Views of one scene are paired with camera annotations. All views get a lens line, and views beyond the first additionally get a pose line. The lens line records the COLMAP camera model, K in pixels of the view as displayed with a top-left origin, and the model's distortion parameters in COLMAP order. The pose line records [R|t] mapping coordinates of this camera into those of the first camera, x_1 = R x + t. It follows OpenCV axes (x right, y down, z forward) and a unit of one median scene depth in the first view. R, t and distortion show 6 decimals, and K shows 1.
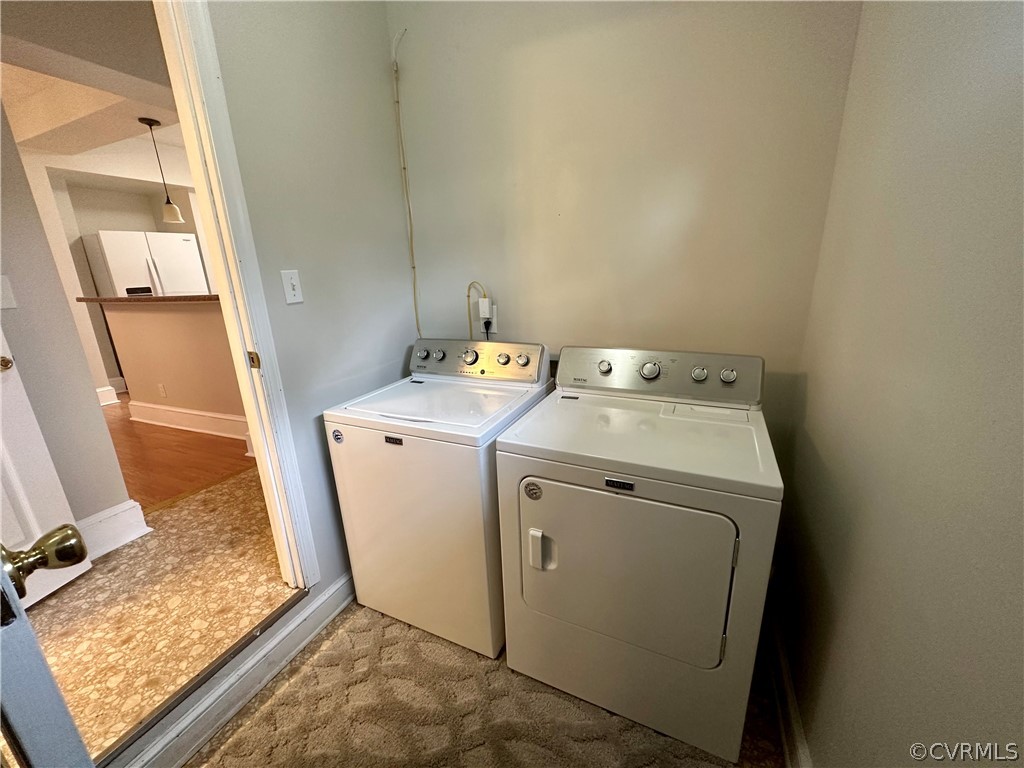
lens RADIAL K [[408.6, 0, 516.0], [0, 408.6, 384.2], [0, 0, 1]] dist [-0.004026, 0.001098]
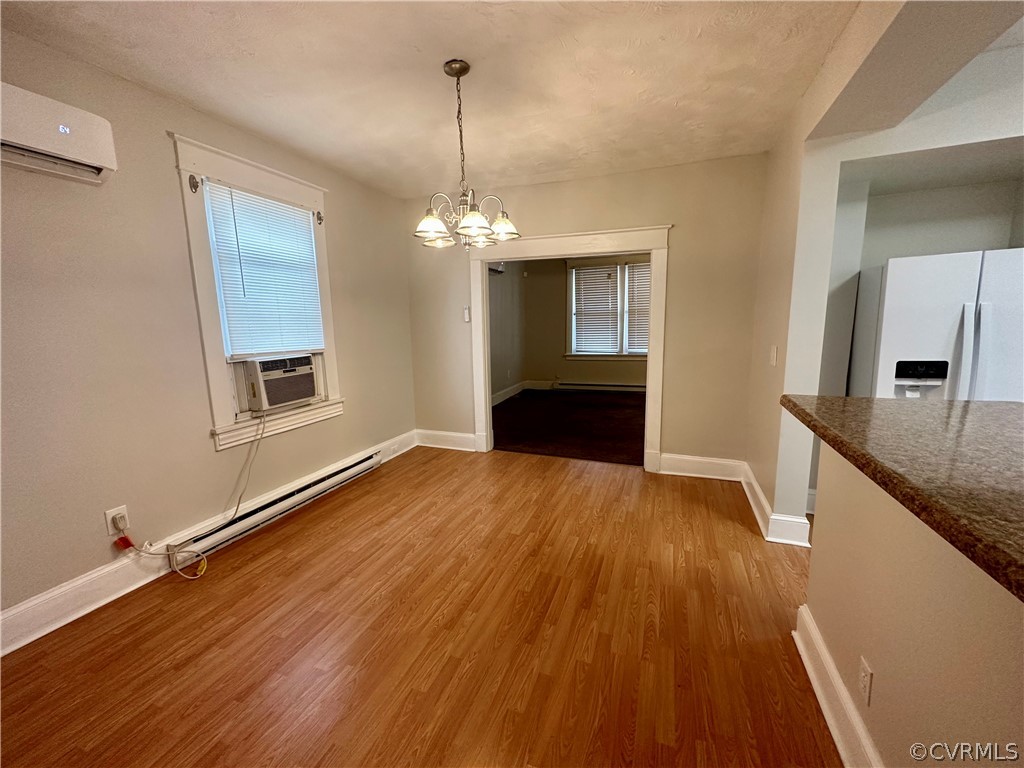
lens RADIAL K [[408.6, 0, 512.8], [0, 408.6, 382.7], [0, 0, 1]] dist [-0.004026, 0.001098]
pose [[0.060782, 0.180384, -0.981716, -0.452850], [-0.245086, 0.956123, 0.160508, -0.169311], [0.967594, 0.230849, 0.102324, 0.457951]]
